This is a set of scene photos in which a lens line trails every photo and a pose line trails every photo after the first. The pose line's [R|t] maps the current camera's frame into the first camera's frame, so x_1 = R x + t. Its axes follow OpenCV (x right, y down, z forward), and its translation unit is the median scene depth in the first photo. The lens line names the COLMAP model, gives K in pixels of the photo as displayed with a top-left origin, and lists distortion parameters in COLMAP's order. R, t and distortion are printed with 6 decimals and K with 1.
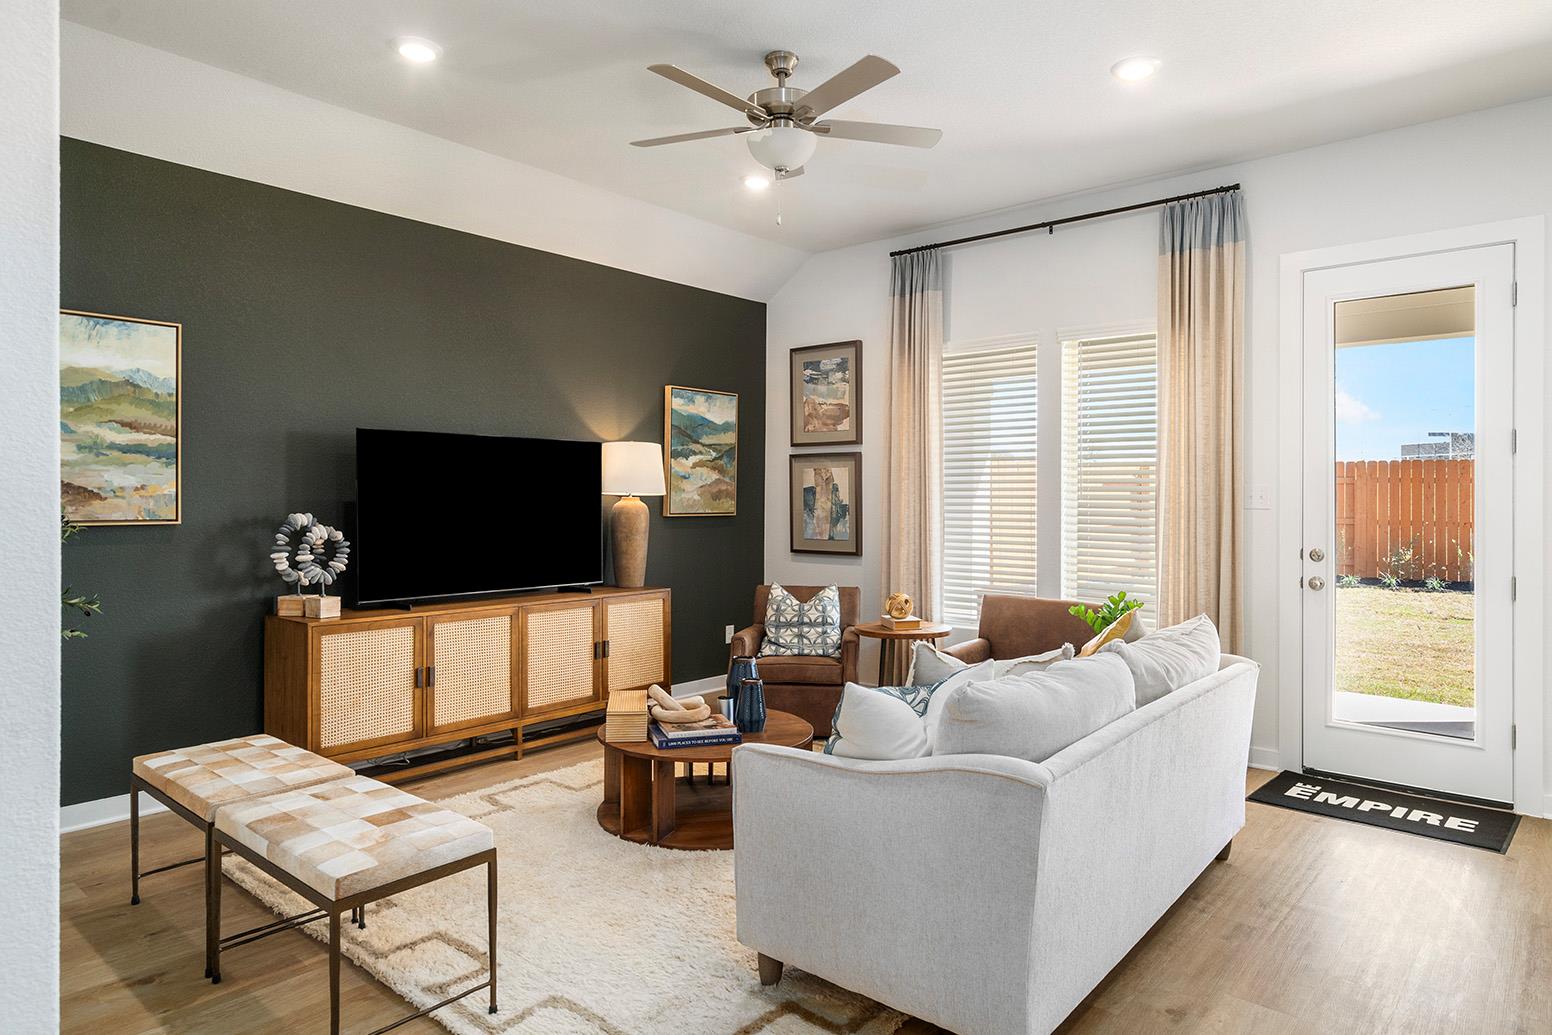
lens RADIAL K [[937.7, 0, 777.8], [0, 937.7, 506.6], [0, 0, 1]] dist [-0.001024, -0.000139]
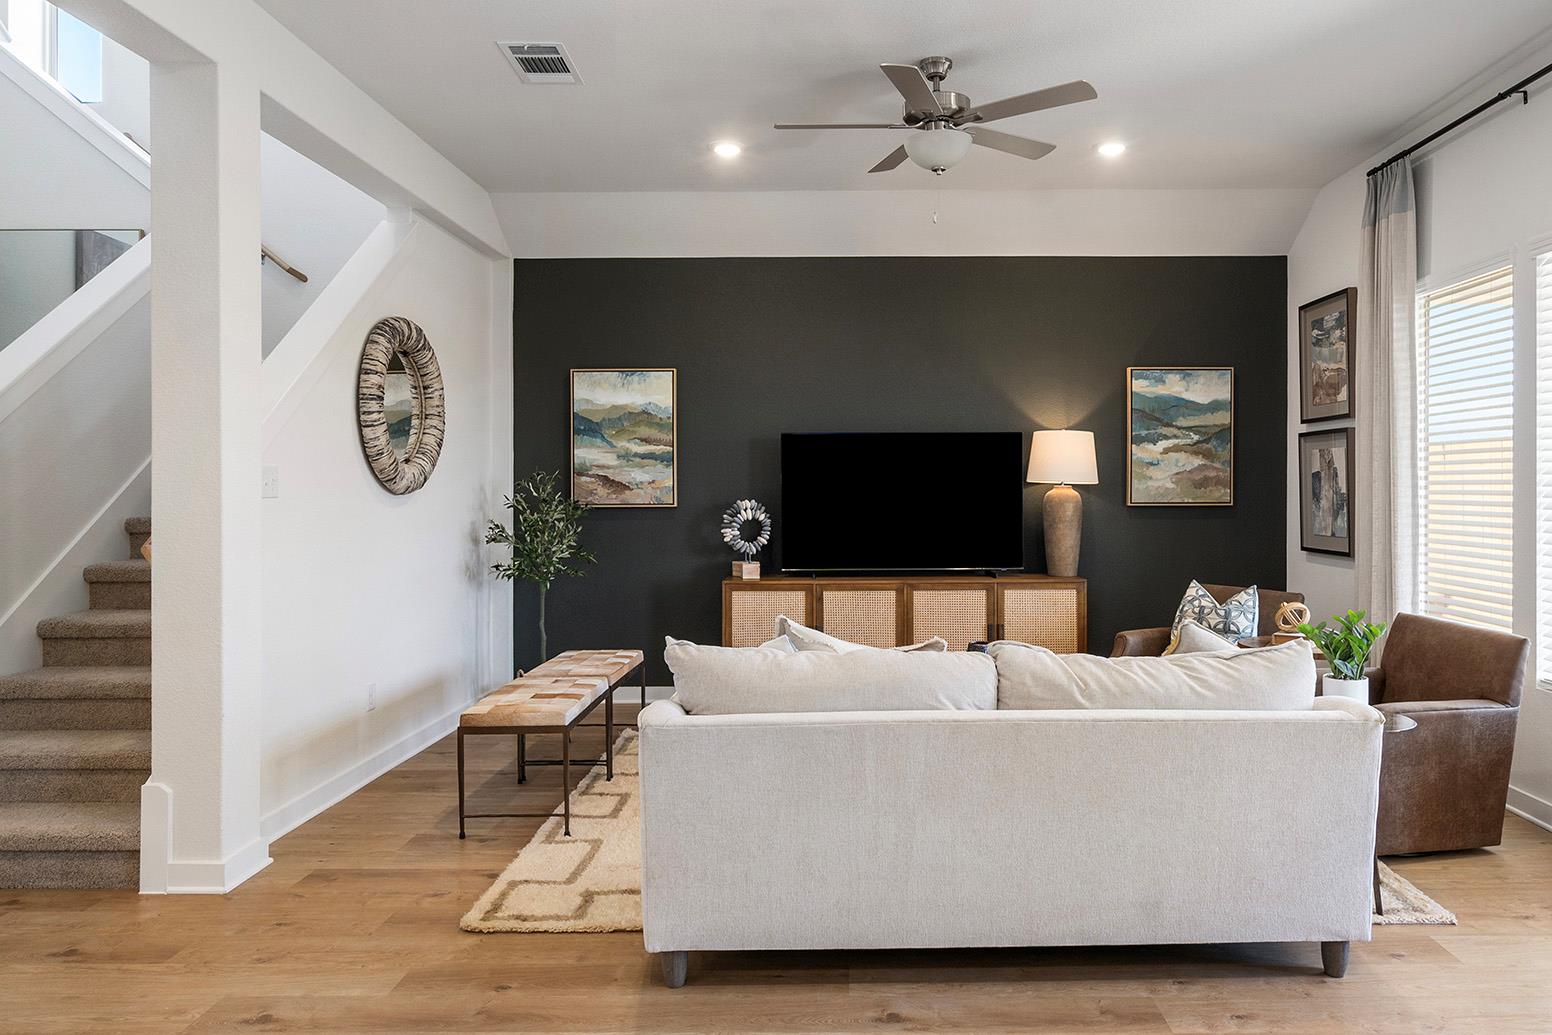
lens RADIAL K [[1025.2, 0, 856.9], [0, 1025.2, 501.2], [0, 0, 1]] dist [-0.001202, 0.001425]
pose [[0.657105, 0.005390, -0.753780, 0.504710], [-0.001393, 0.999981, 0.005937, 0.000090], [0.753798, -0.002851, 0.657100, 0.116854]]
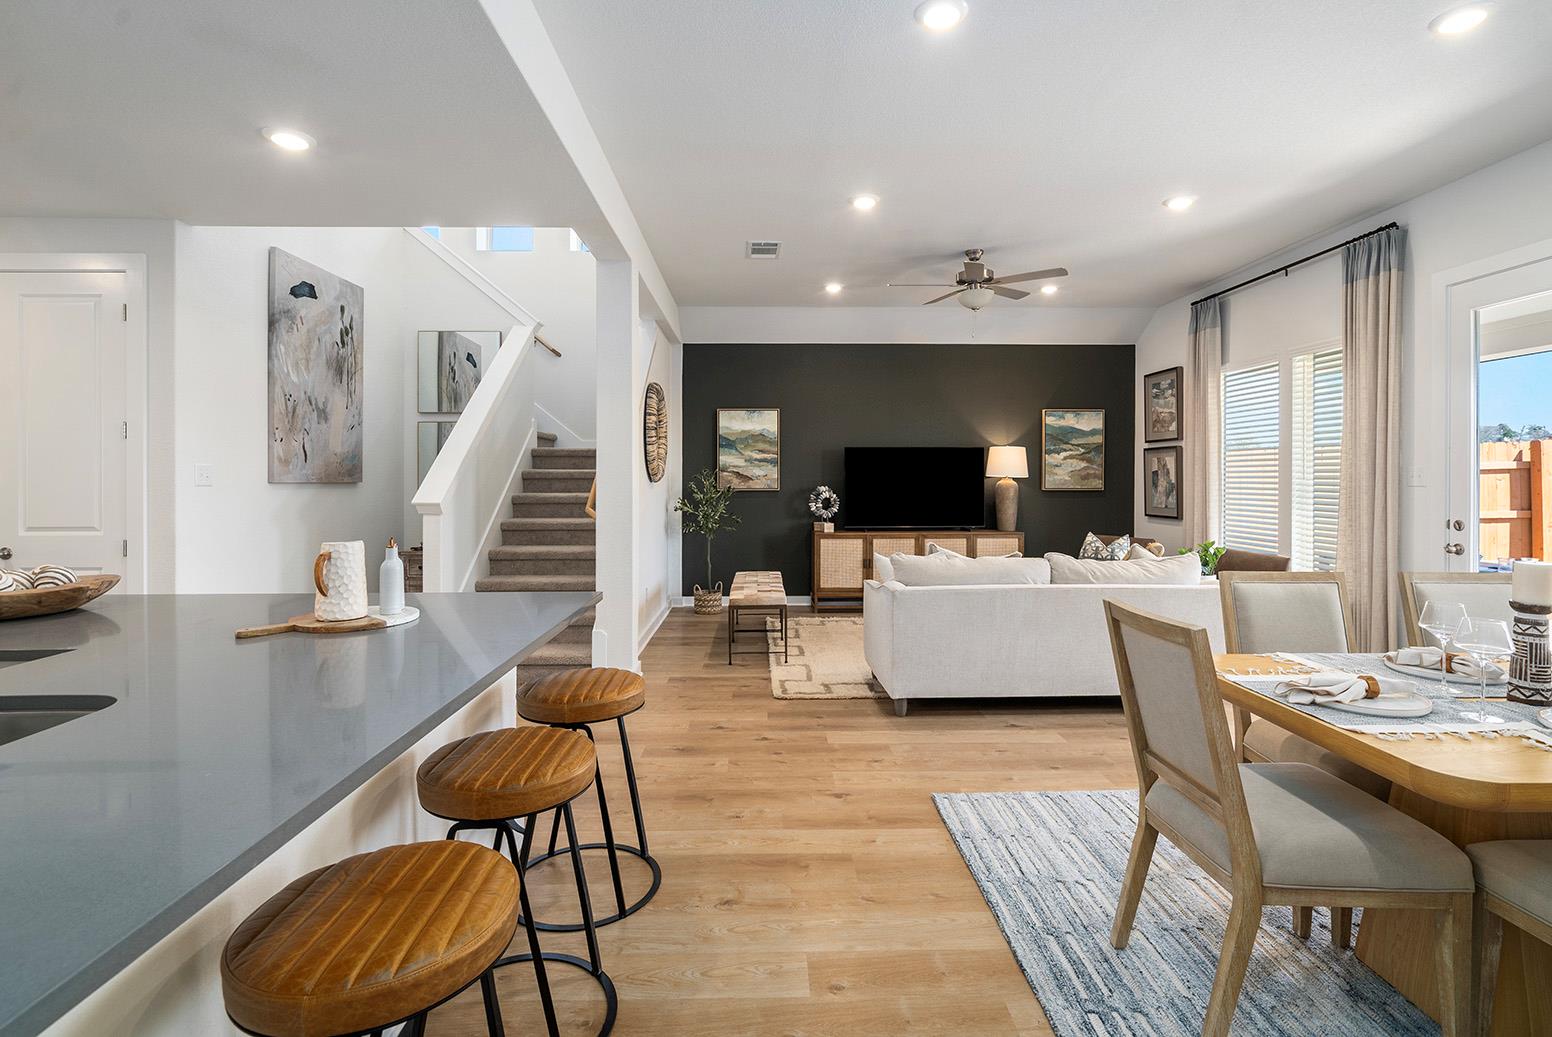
lens RADIAL K [[732.0, 0, 778.8], [0, 732.0, 490.6], [0, 0, 1]] dist [-0.000672, 0.000152]
pose [[0.670947, 0.007832, -0.741464, 0.538071], [-0.003858, 0.999968, 0.007071, 0.004065], [0.741495, -0.001883, 0.670956, -0.198534]]
